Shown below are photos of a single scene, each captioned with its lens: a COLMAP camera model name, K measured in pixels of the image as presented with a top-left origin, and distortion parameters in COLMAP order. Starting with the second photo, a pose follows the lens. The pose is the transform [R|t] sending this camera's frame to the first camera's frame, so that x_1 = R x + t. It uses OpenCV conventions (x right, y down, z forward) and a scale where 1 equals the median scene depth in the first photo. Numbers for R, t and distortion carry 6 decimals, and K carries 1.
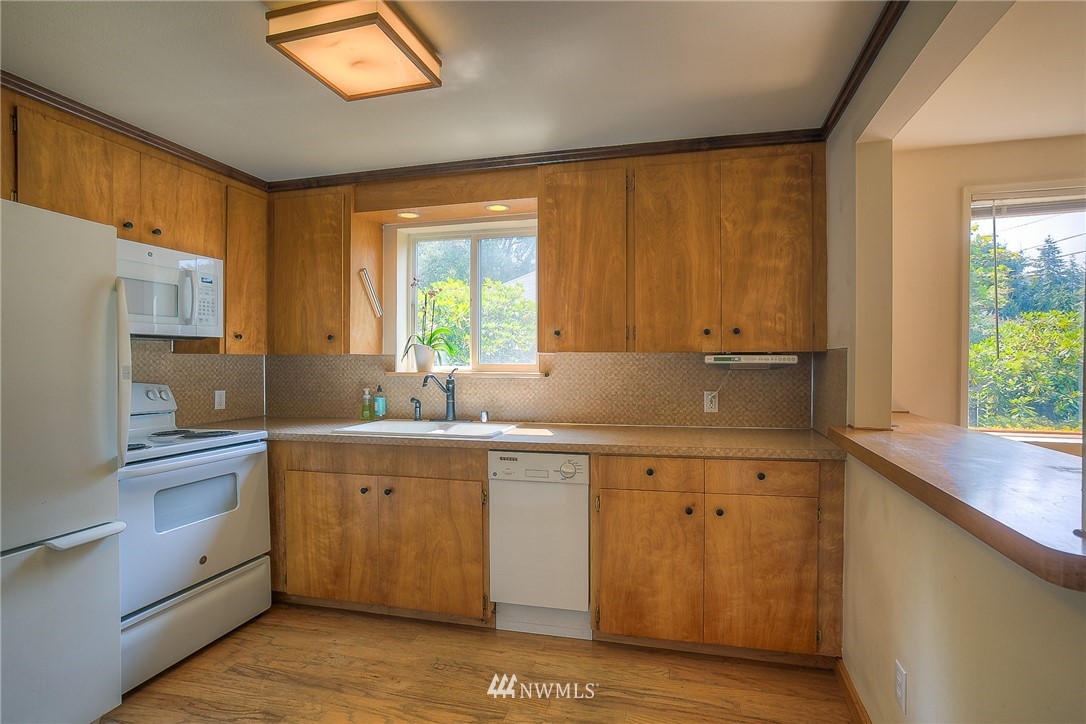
lens RADIAL K [[531.5, 0, 558.6], [0, 531.5, 367.1], [0, 0, 1]] dist [-0.021315, 0.010035]
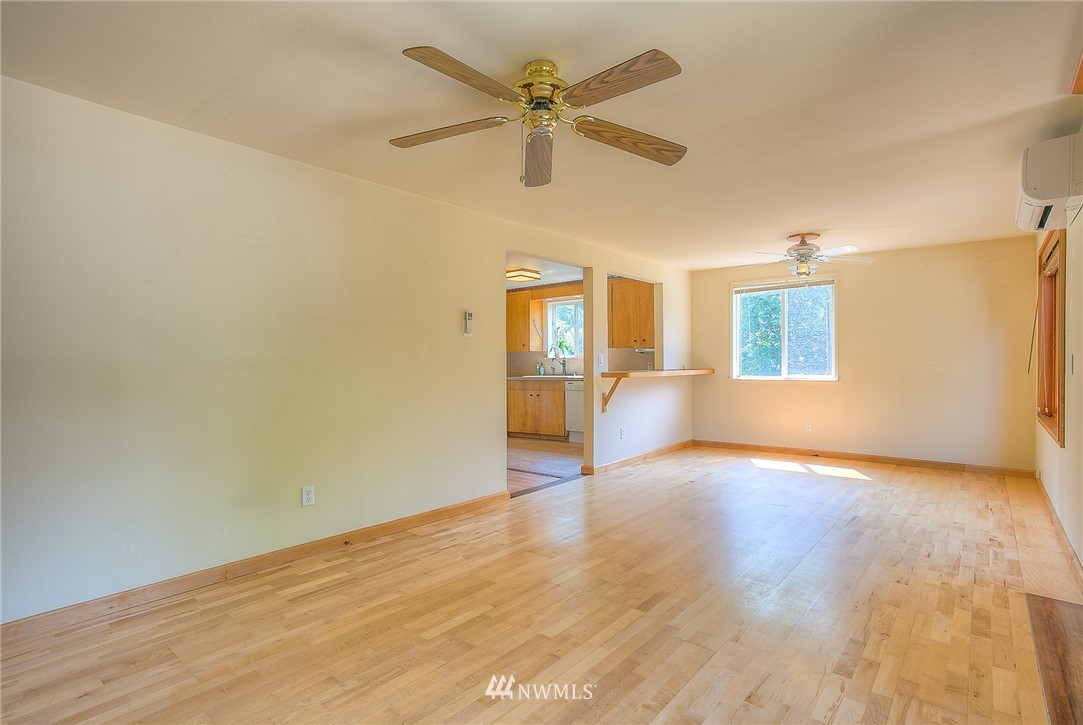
lens RADIAL K [[530.1, 0, 540.6], [0, 530.1, 364.0], [0, 0, 1]] dist [-0.021315, 0.010035]
pose [[0.901256, -0.006951, -0.433230, 1.001829], [0.003869, 0.999961, -0.007994, 0.076606], [0.433269, 0.005529, 0.901248, -1.721527]]
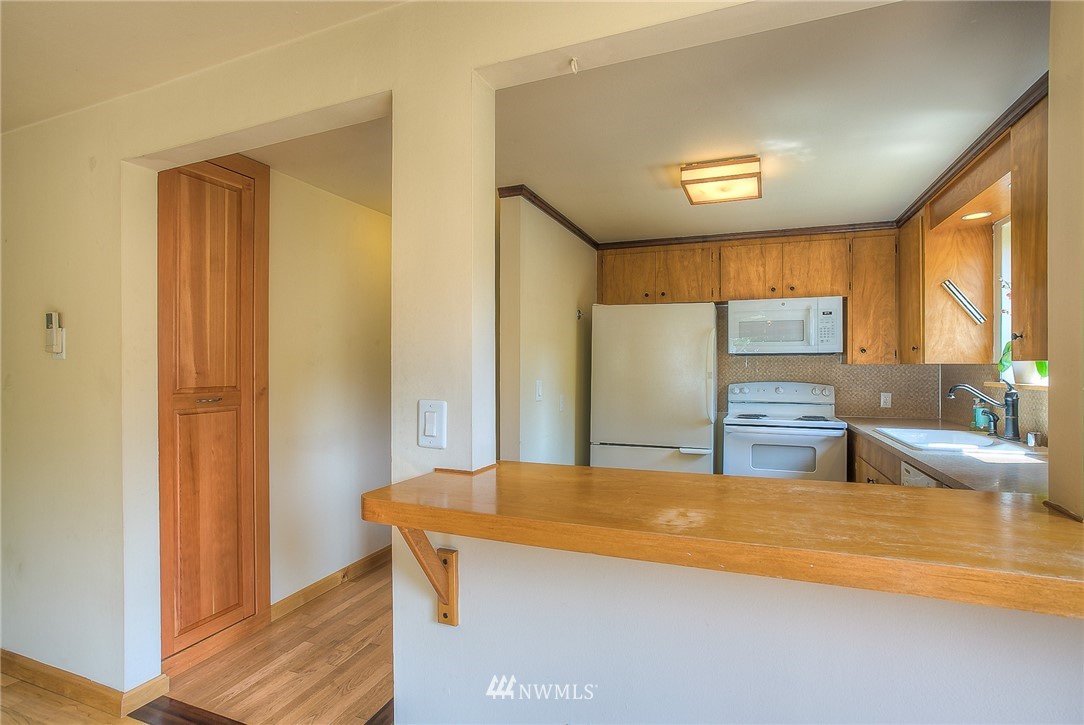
lens RADIAL K [[530.6, 0, 562.1], [0, 530.6, 368.2], [0, 0, 1]] dist [-0.021315, 0.010035]
pose [[-0.077201, 0.003474, -0.997009, 0.847767], [-0.011898, 0.999920, 0.004406, -0.013041], [0.996945, 0.012203, -0.077154, 0.408188]]
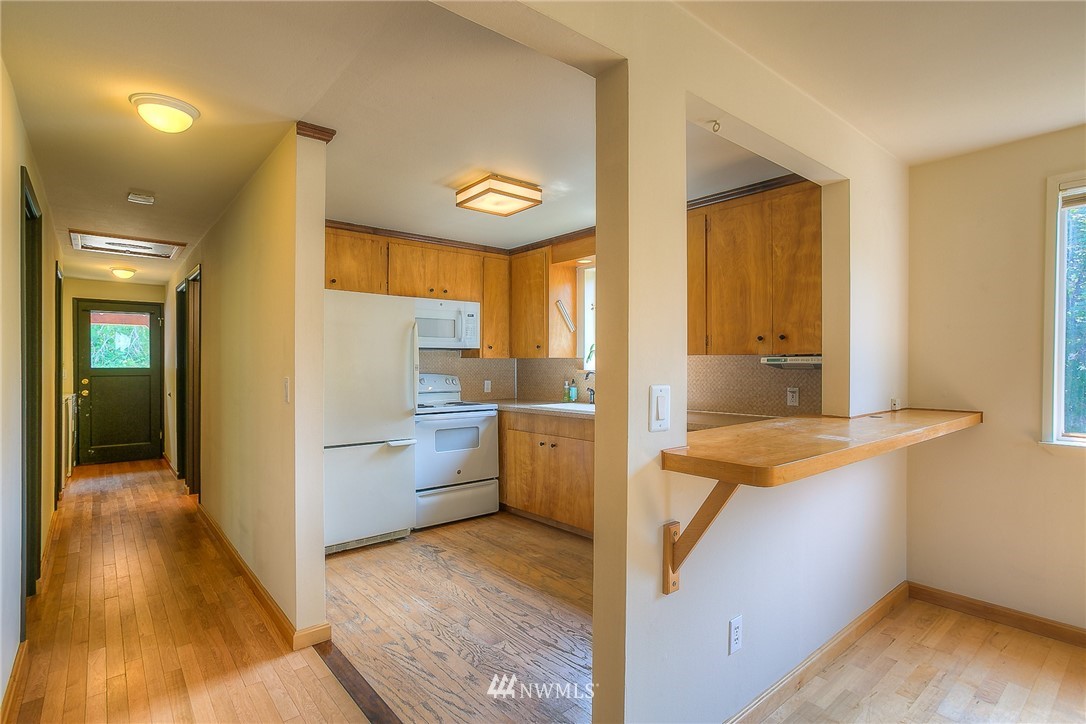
lens RADIAL K [[531.5, 0, 538.0], [0, 531.5, 367.4], [0, 0, 1]] dist [-0.021315, 0.010035]
pose [[0.812460, 0.004331, -0.583001, 0.544920], [-0.005773, 0.999983, -0.000617, 0.005401], [0.582989, 0.003867, 0.812471, -0.293876]]
